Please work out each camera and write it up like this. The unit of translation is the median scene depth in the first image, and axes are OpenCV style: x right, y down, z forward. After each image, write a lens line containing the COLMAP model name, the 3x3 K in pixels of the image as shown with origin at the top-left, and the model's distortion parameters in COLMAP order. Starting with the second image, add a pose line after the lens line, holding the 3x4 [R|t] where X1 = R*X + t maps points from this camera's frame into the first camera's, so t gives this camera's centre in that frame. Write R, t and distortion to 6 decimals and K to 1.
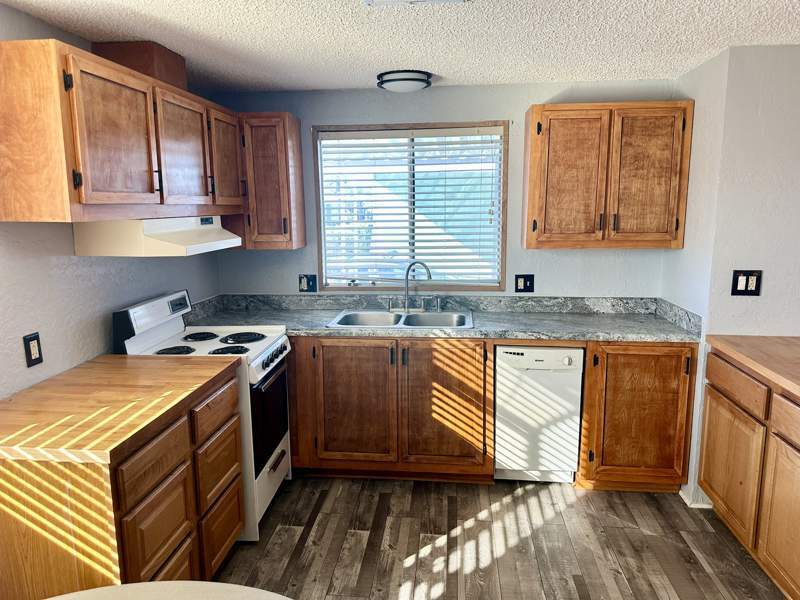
lens RADIAL K [[570.9, 0, 399.3], [0, 570.9, 300.0], [0, 0, 1]] dist [0.025054, -0.022971]
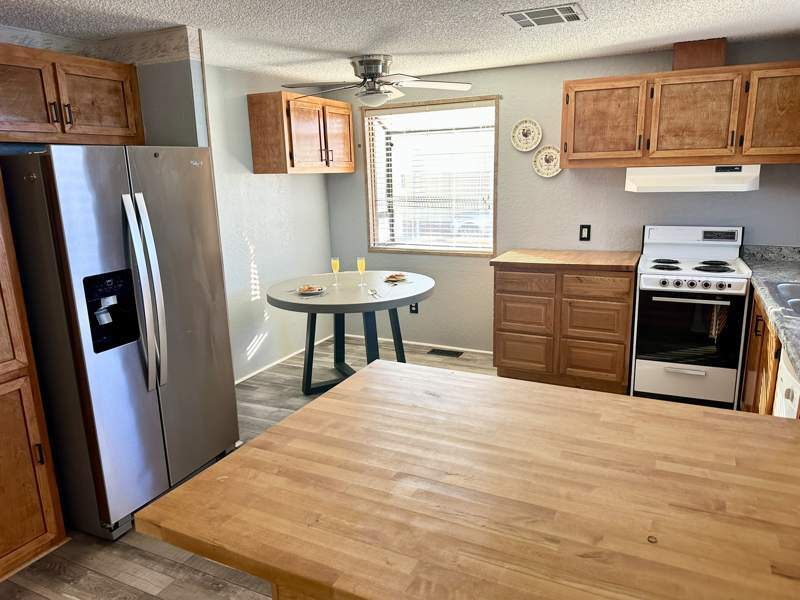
lens RADIAL K [[570.9, 0, 397.5], [0, 570.9, 299.1], [0, 0, 1]] dist [0.025054, -0.022971]
pose [[-0.334273, 0.238526, -0.911793, 1.438686], [-0.125021, 0.947672, 0.293746, -0.196243], [0.934147, 0.212184, -0.286961, 1.005905]]
